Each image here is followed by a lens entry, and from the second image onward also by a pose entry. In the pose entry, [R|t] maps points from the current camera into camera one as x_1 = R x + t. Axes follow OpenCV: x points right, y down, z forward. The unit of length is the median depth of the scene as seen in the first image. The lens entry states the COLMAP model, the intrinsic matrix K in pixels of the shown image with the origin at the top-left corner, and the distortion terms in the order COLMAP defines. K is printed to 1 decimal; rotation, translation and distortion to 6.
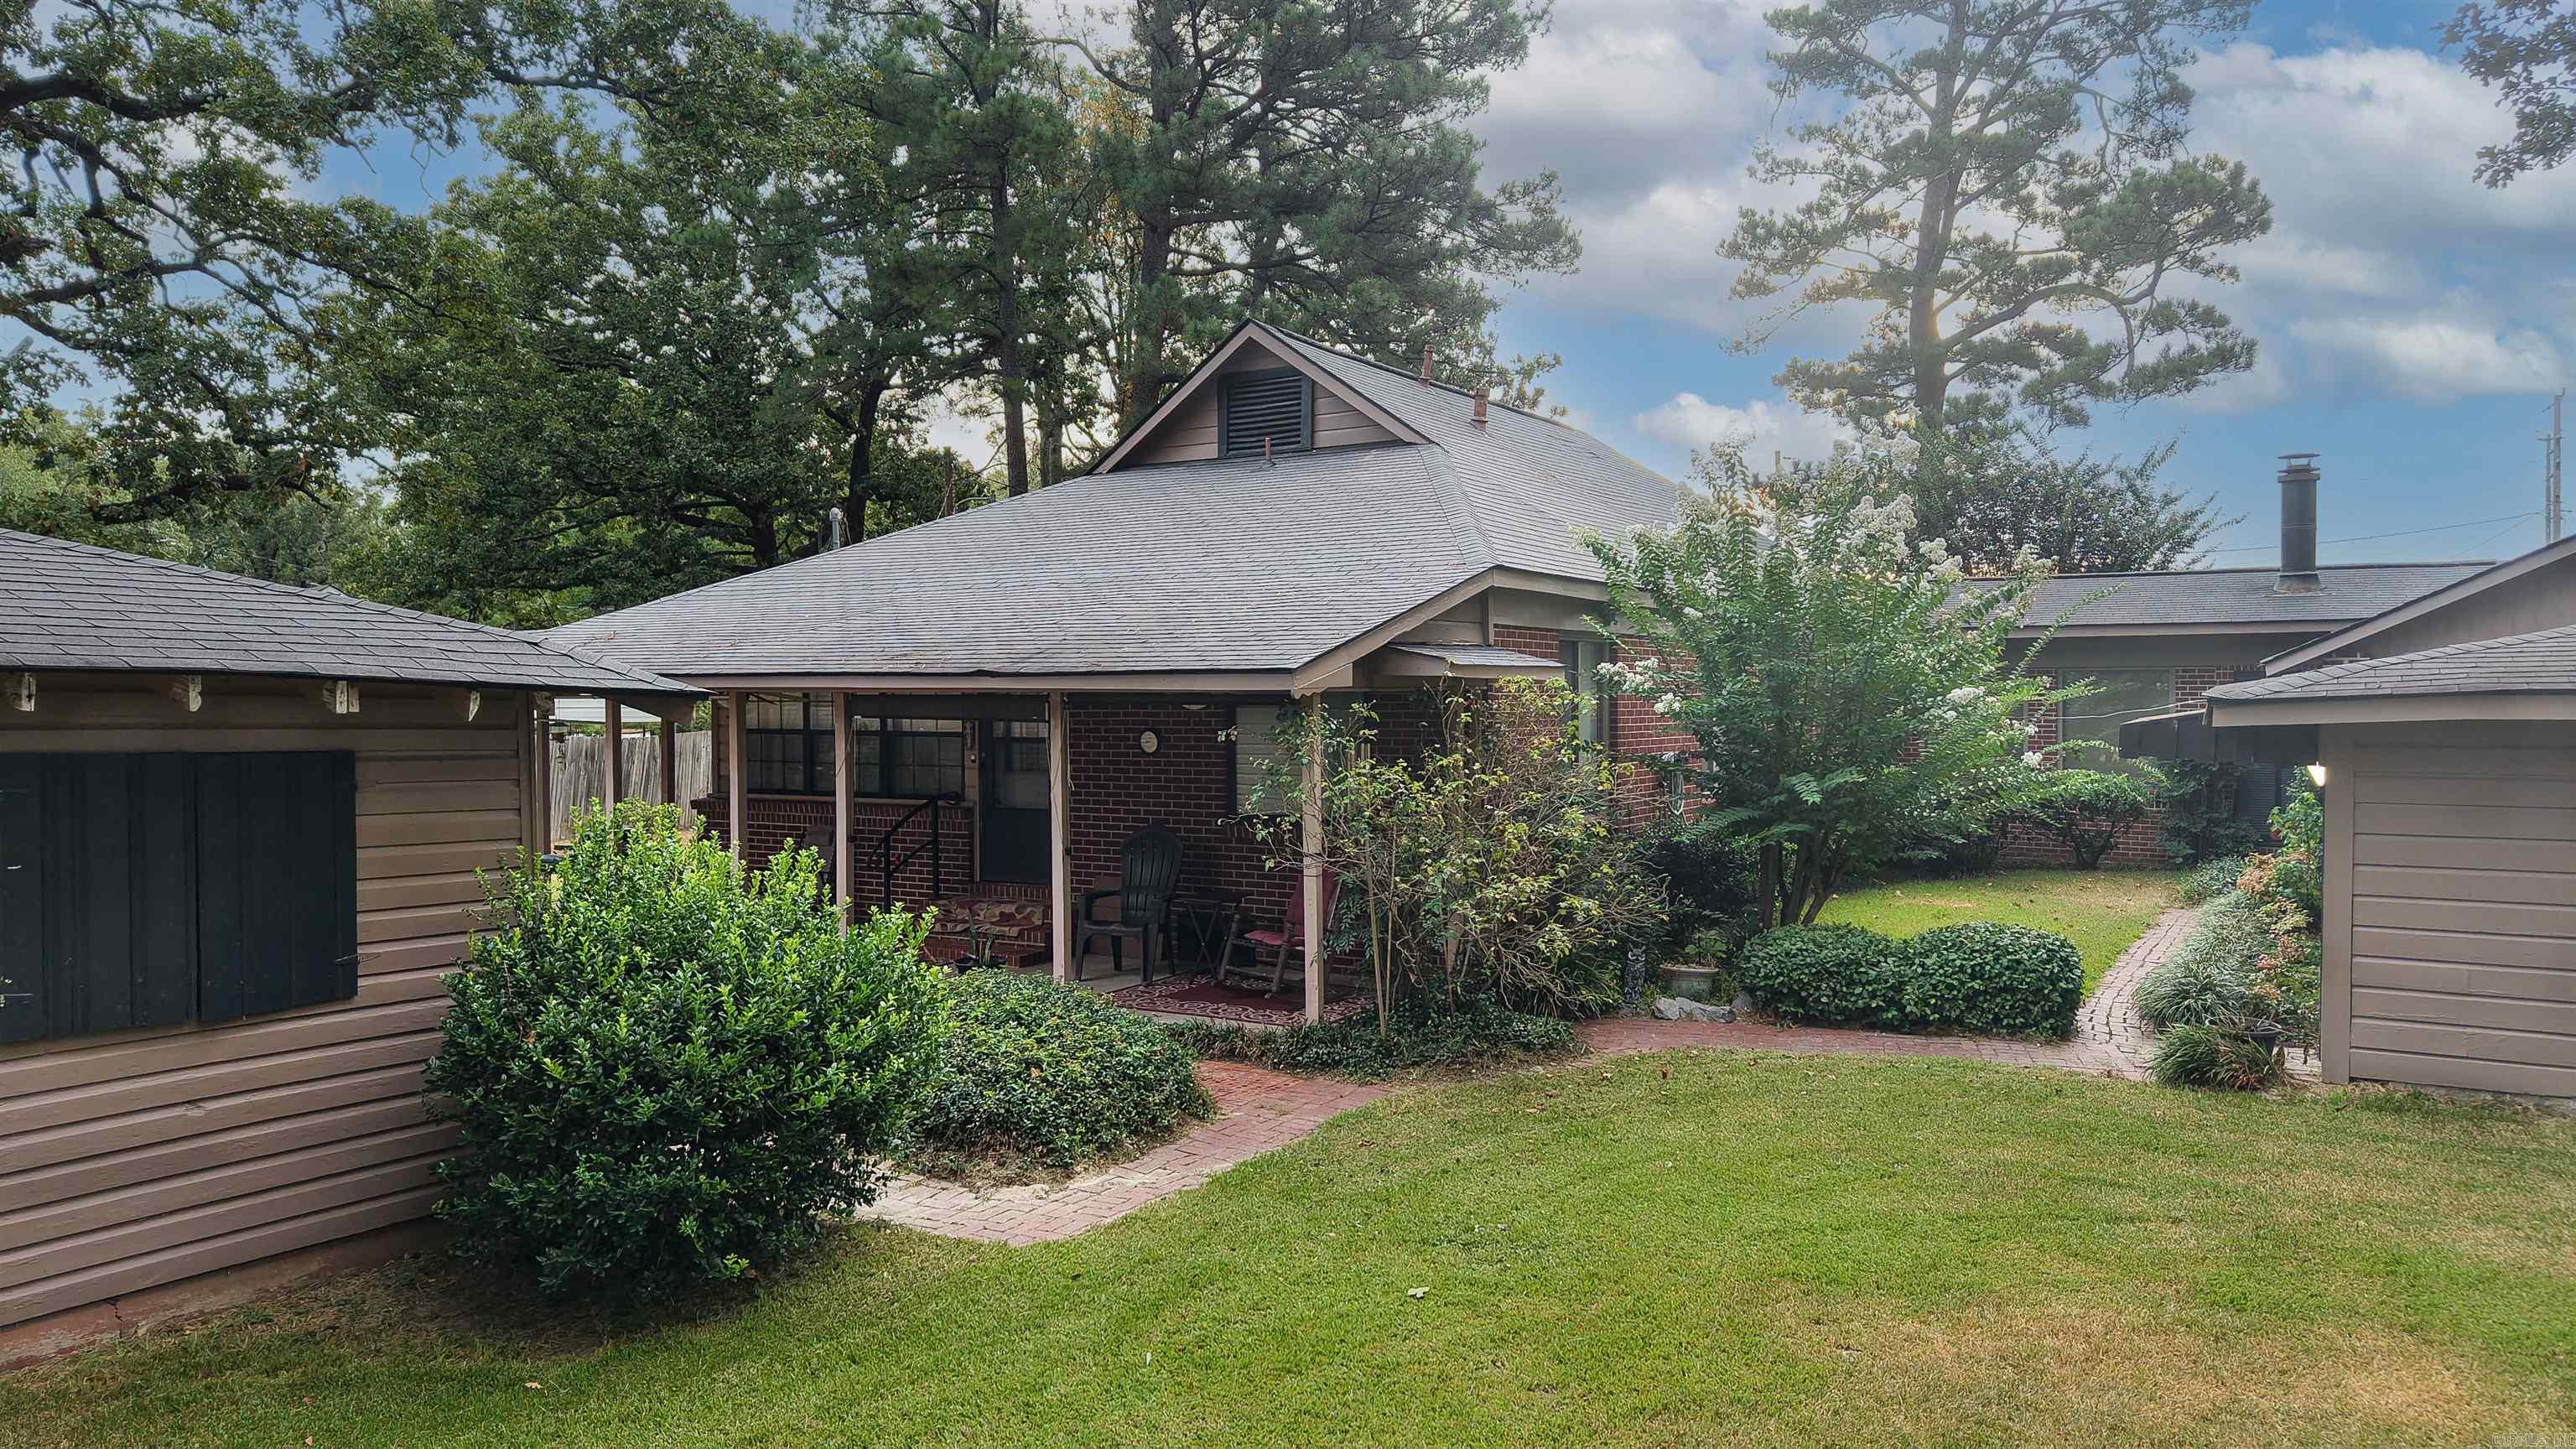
lens RADIAL K [[1738.7, 0, 1288.0], [0, 1738.7, 724.5], [0, 0, 1]] dist [0.037512, -0.053270]
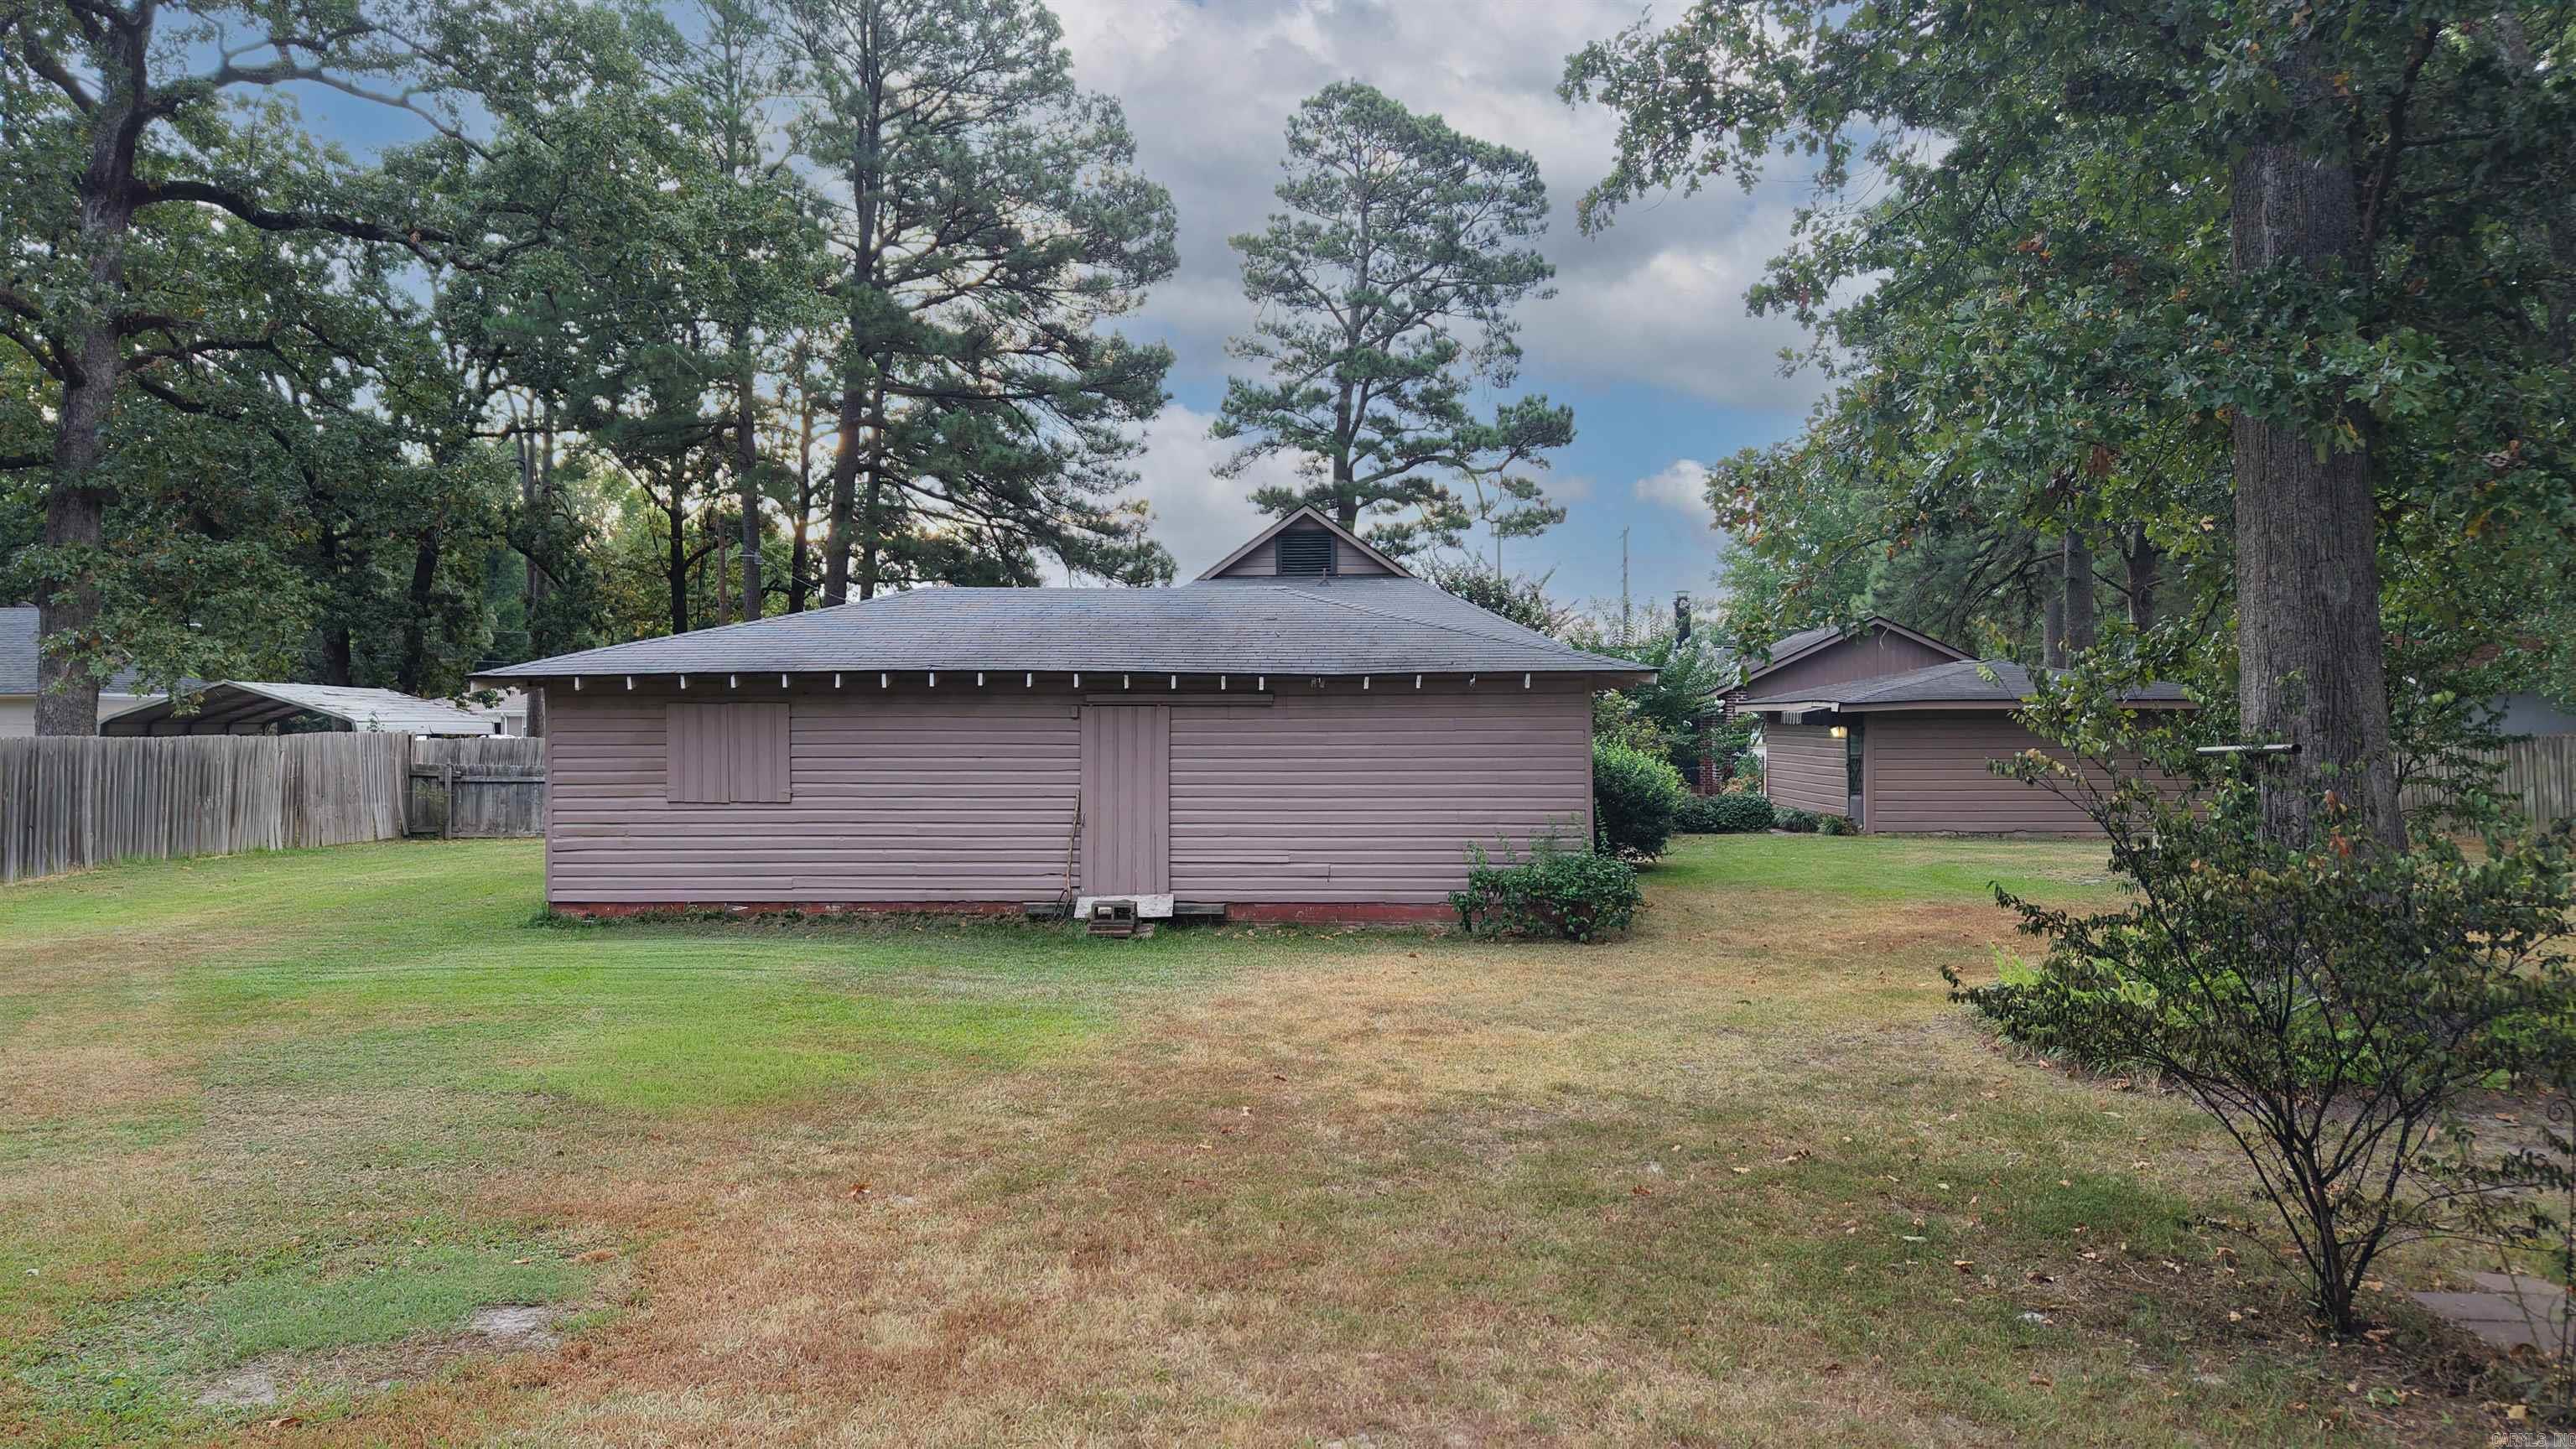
lens RADIAL K [[1738.7, 0, 1288.0], [0, 1738.7, 724.5], [0, 0, 1]] dist [0.037512, -0.053270]
pose [[0.866816, 0.000860, 0.498628, -0.518789], [0.010816, 0.999731, -0.020527, 0.022095], [-0.498512, 0.023186, 0.866573, -0.319921]]
